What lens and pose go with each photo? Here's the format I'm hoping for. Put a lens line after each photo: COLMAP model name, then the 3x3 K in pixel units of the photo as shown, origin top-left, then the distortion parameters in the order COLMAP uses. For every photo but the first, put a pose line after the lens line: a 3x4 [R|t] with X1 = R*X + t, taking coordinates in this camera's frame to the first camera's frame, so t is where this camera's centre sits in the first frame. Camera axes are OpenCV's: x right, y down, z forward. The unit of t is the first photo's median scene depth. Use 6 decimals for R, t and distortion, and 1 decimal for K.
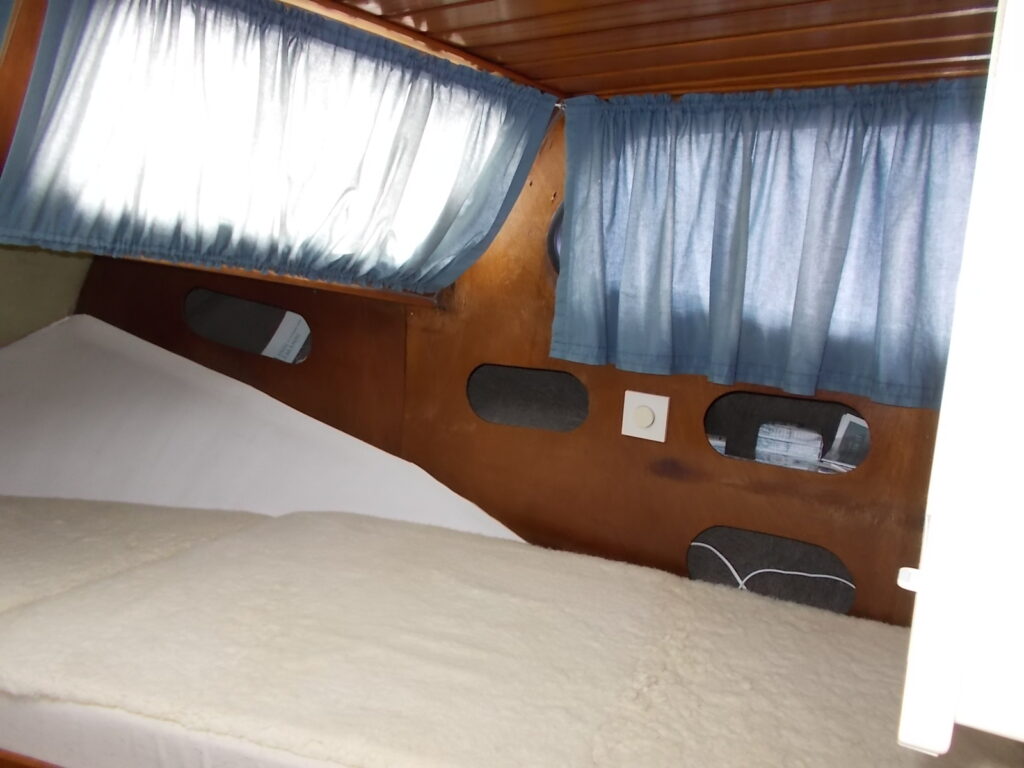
lens RADIAL K [[781.9, 0, 509.9], [0, 781.9, 380.8], [0, 0, 1]] dist [0.009896, -0.005170]
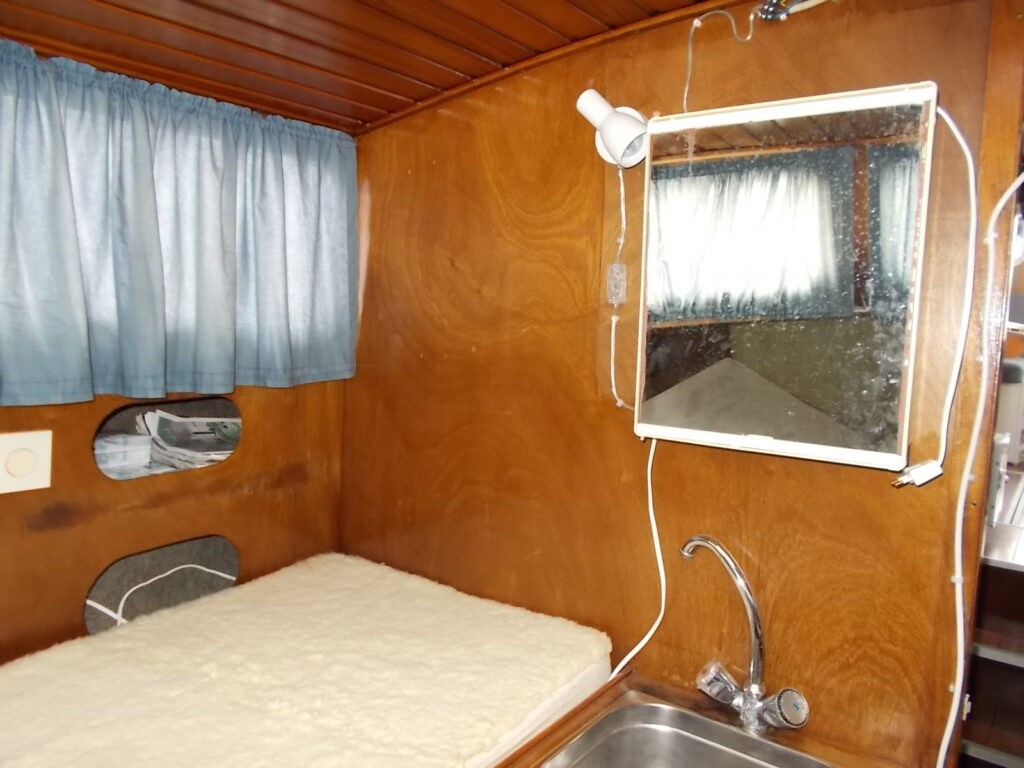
lens RADIAL K [[775.2, 0, 508.7], [0, 775.2, 378.3], [0, 0, 1]] dist [0.002264, -0.006755]
pose [[0.099506, -0.146197, 0.984238, -0.568304], [0.111618, 0.984544, 0.134958, -0.093193], [-0.988757, 0.096430, 0.114286, 0.477327]]
